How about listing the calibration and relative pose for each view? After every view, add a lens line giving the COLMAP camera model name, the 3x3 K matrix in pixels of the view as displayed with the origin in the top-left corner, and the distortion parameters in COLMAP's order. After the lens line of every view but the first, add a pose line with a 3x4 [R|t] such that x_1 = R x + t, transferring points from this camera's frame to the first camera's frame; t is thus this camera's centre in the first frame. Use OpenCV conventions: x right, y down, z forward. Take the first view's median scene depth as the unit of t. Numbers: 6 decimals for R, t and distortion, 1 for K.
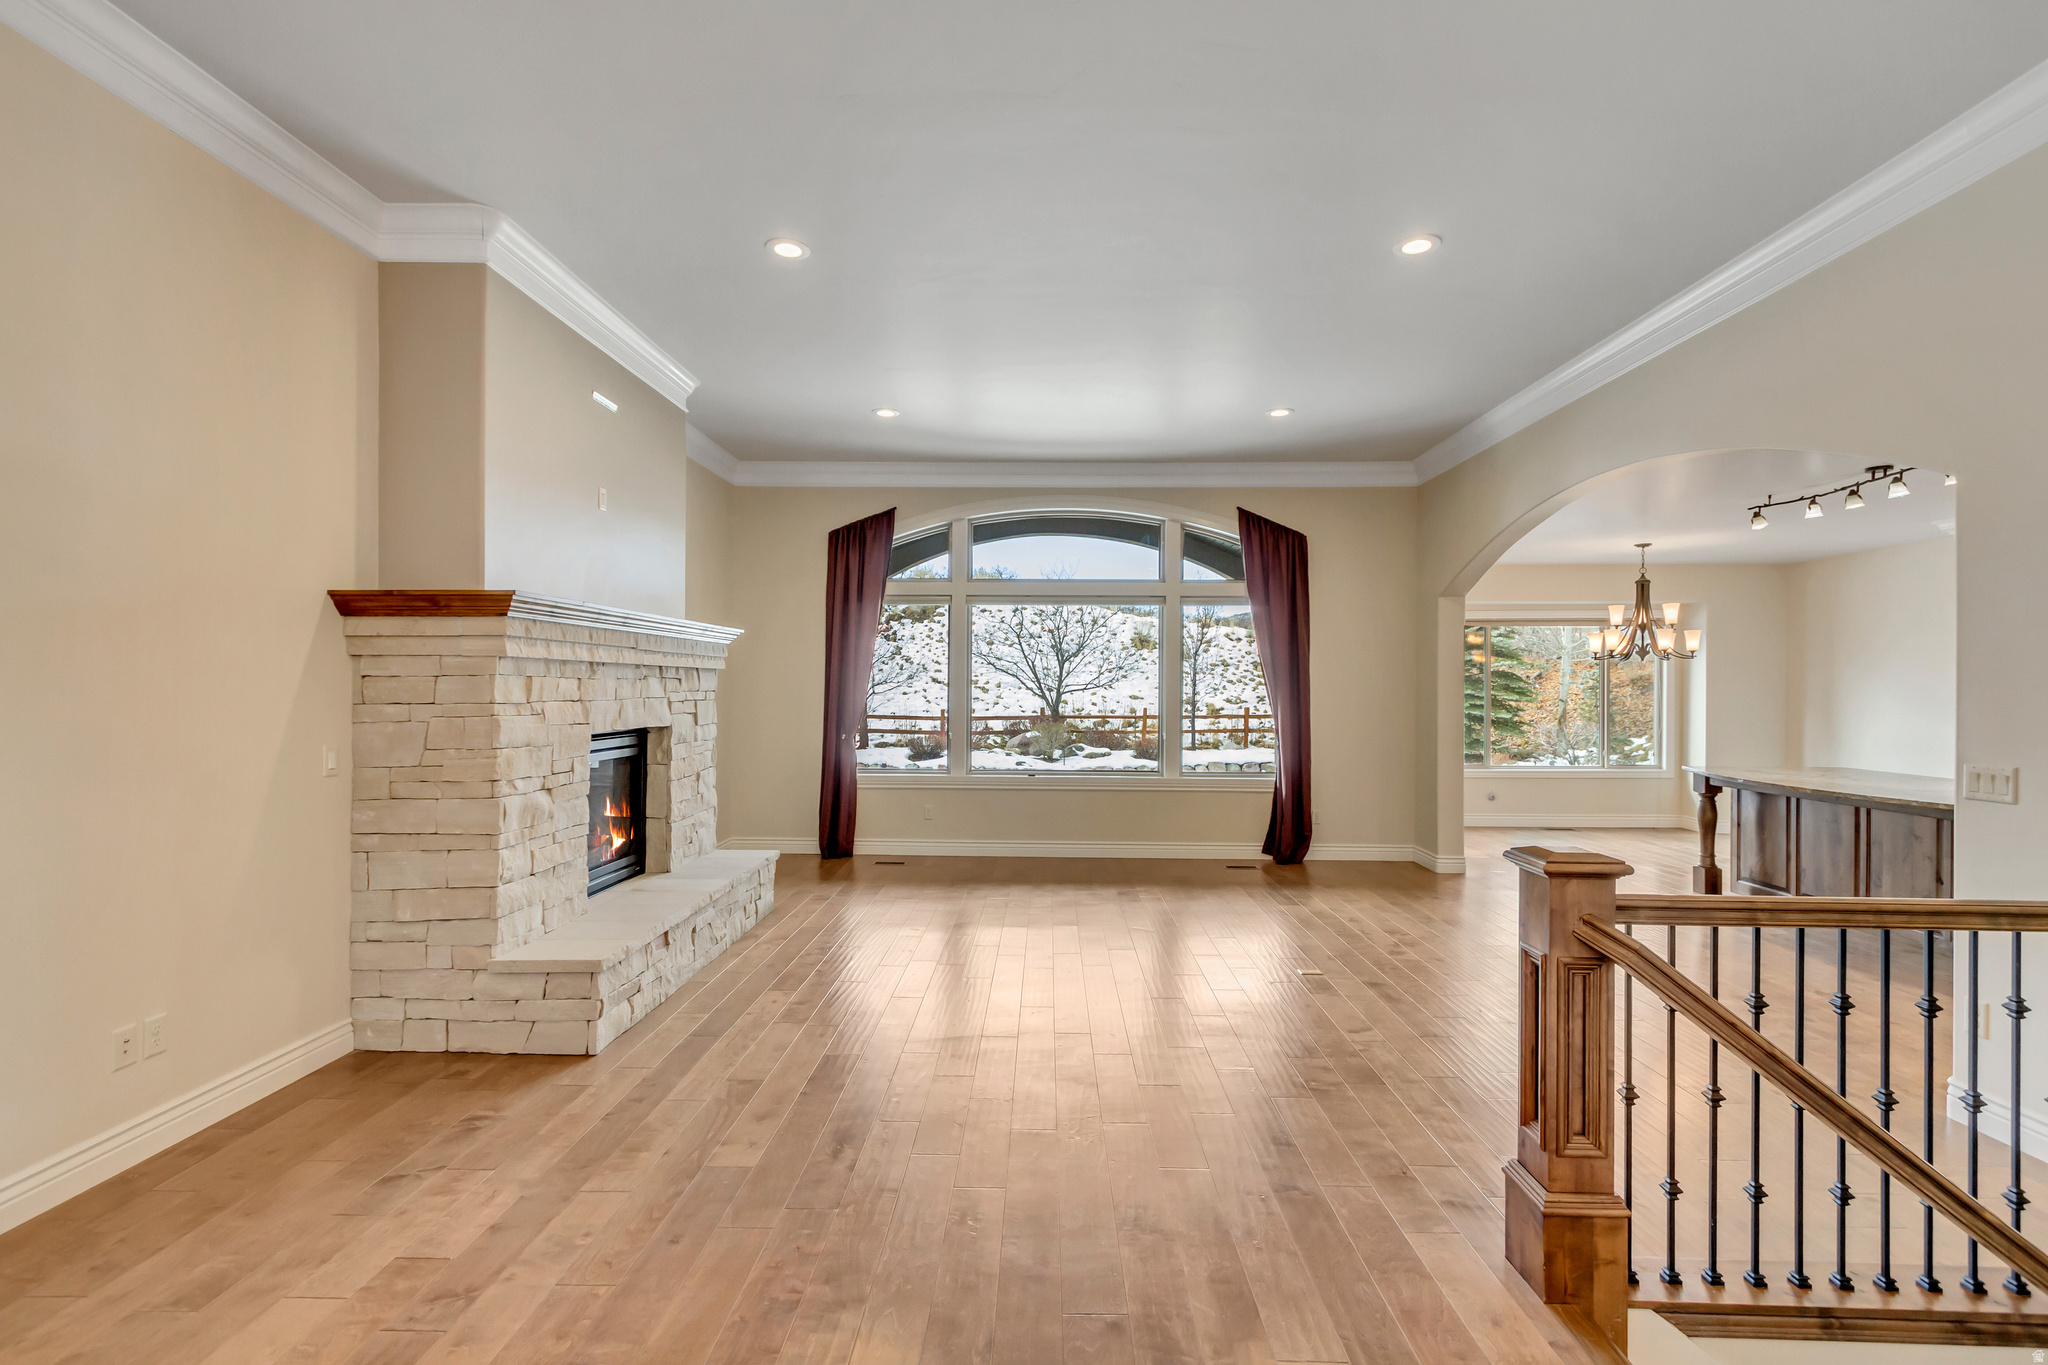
lens RADIAL K [[944.8, 0, 1027.3], [0, 944.8, 687.9], [0, 0, 1]] dist [0.008007, -0.002167]
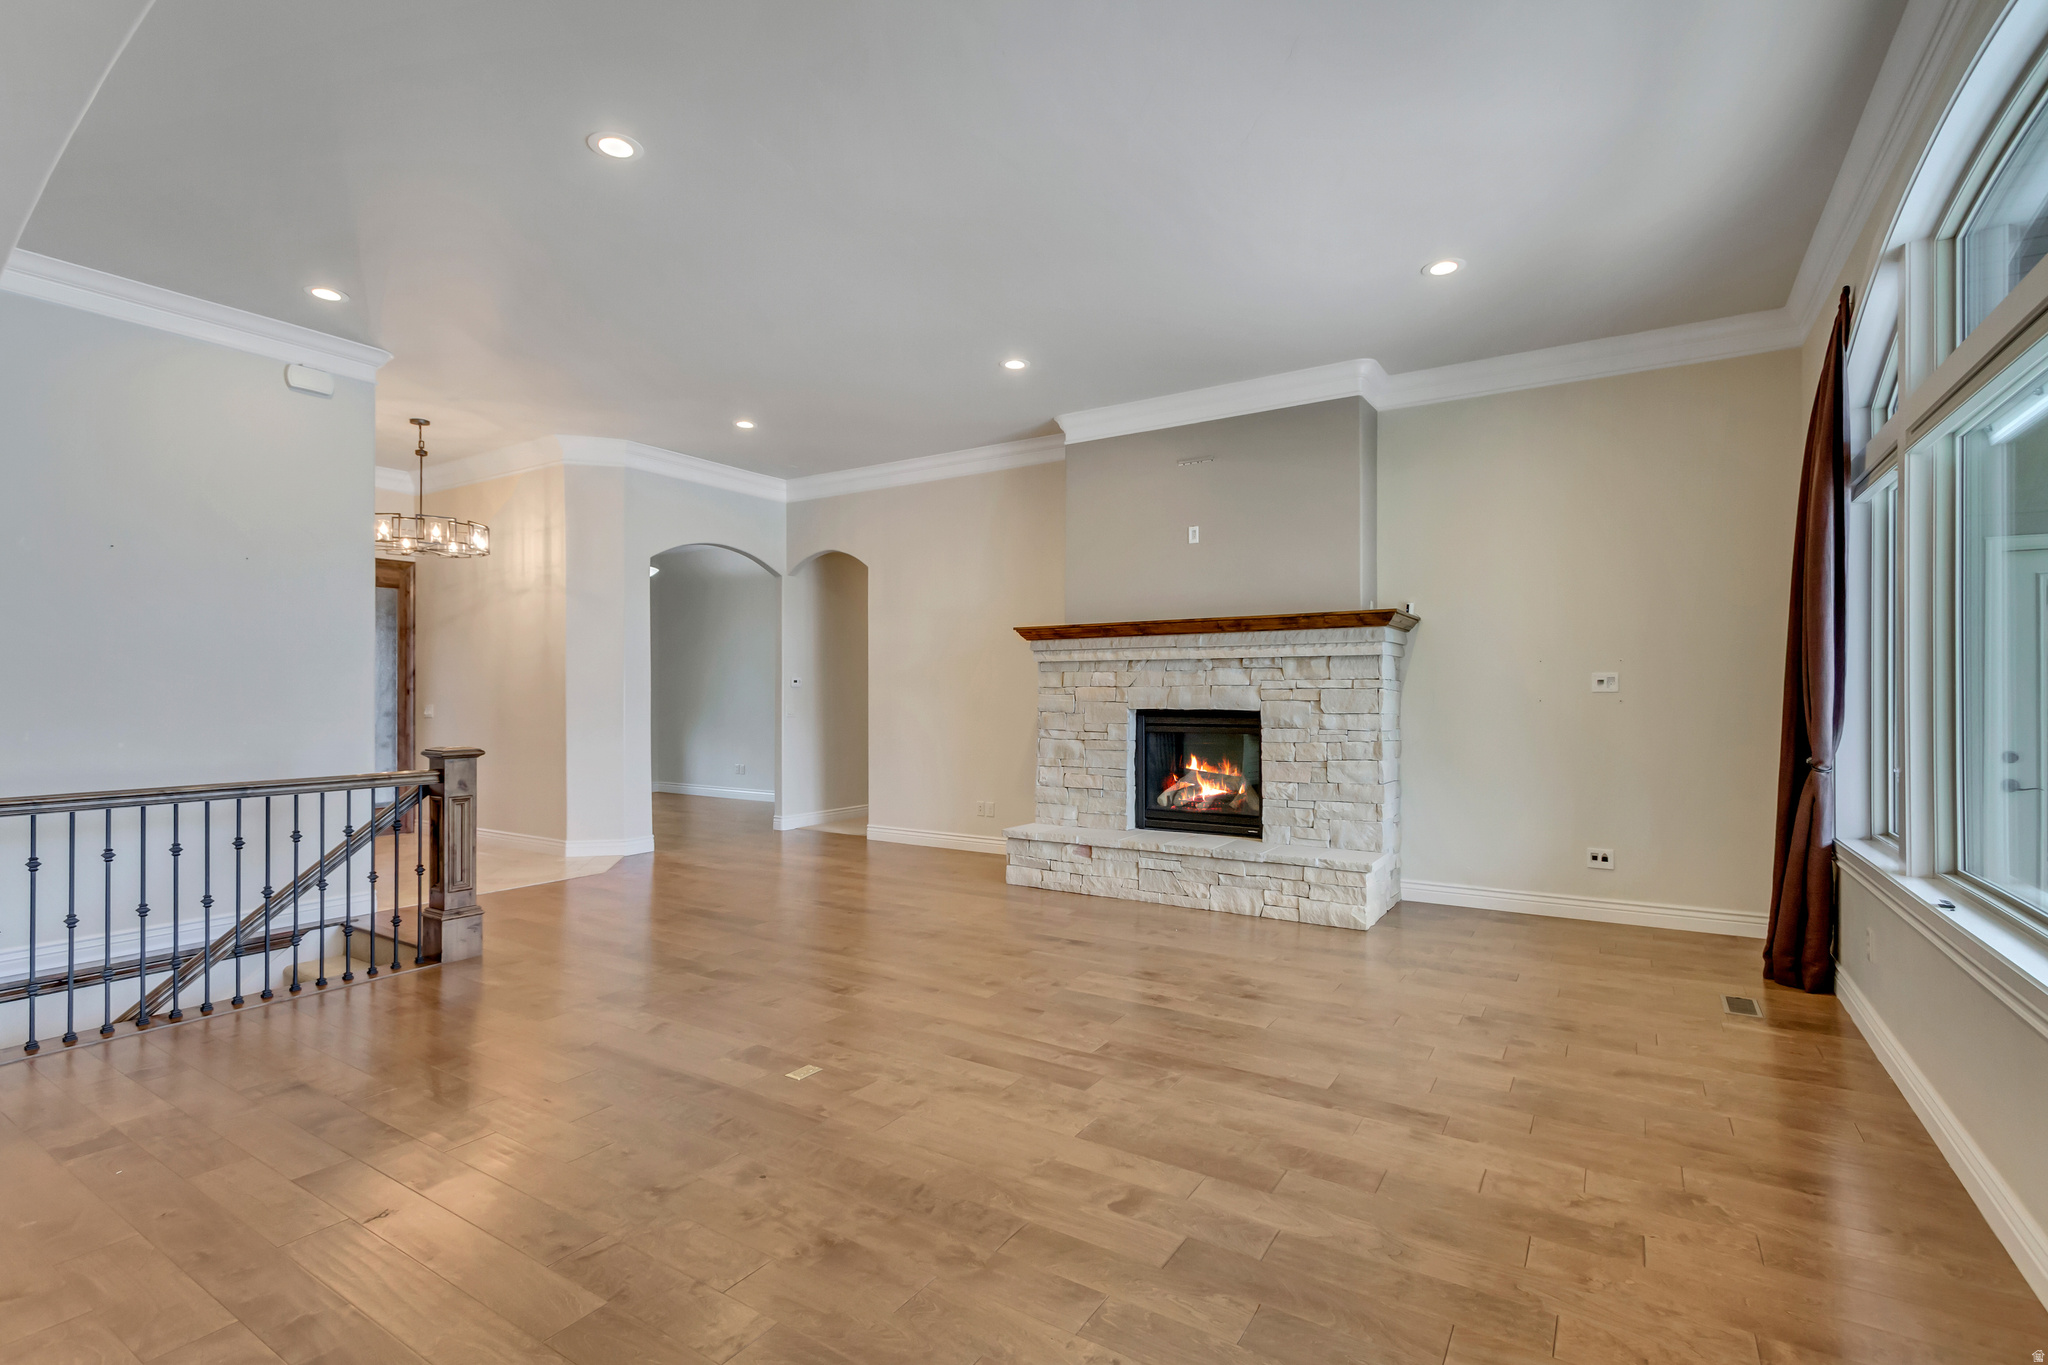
lens RADIAL K [[944.8, 0, 1020.4], [0, 944.8, 689.2], [0, 0, 1]] dist [0.008007, -0.002167]
pose [[-0.521056, -0.015186, -0.853387, 0.539423], [-0.007364, 0.999884, -0.013297, 0.023290], [0.853491, -0.000644, -0.521108, 0.999460]]
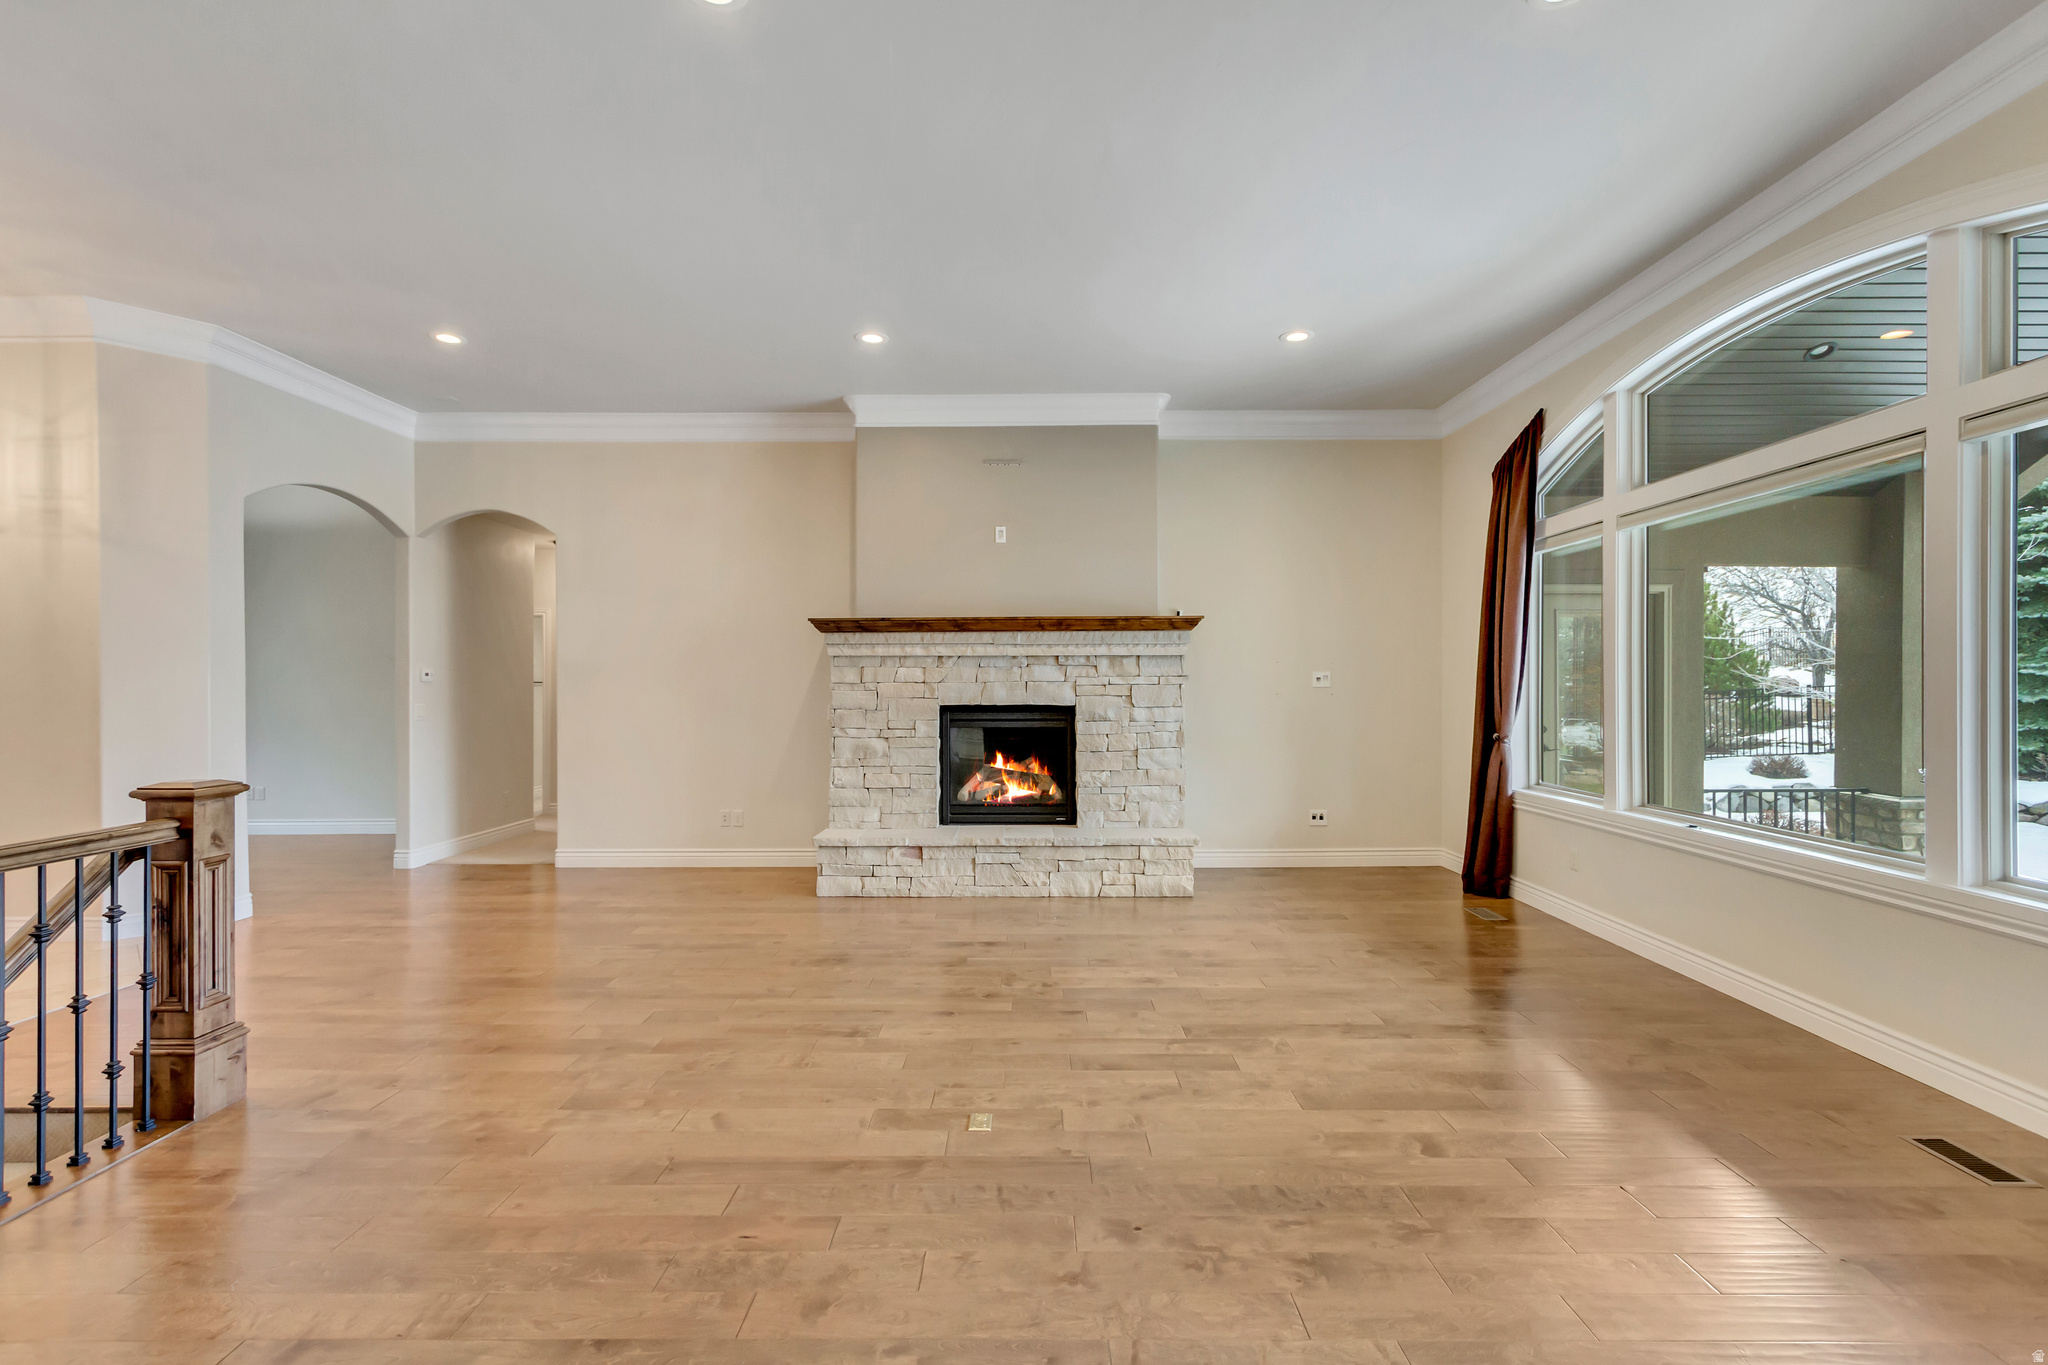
lens RADIAL K [[944.8, 0, 1028.0], [0, 944.8, 683.8], [0, 0, 1]] dist [0.008007, -0.002167]
pose [[0.015672, -0.010106, -0.999826, 0.610202], [0.000218, 0.999949, -0.010104, 0.018414], [0.999877, -0.000060, 0.015673, 0.687522]]
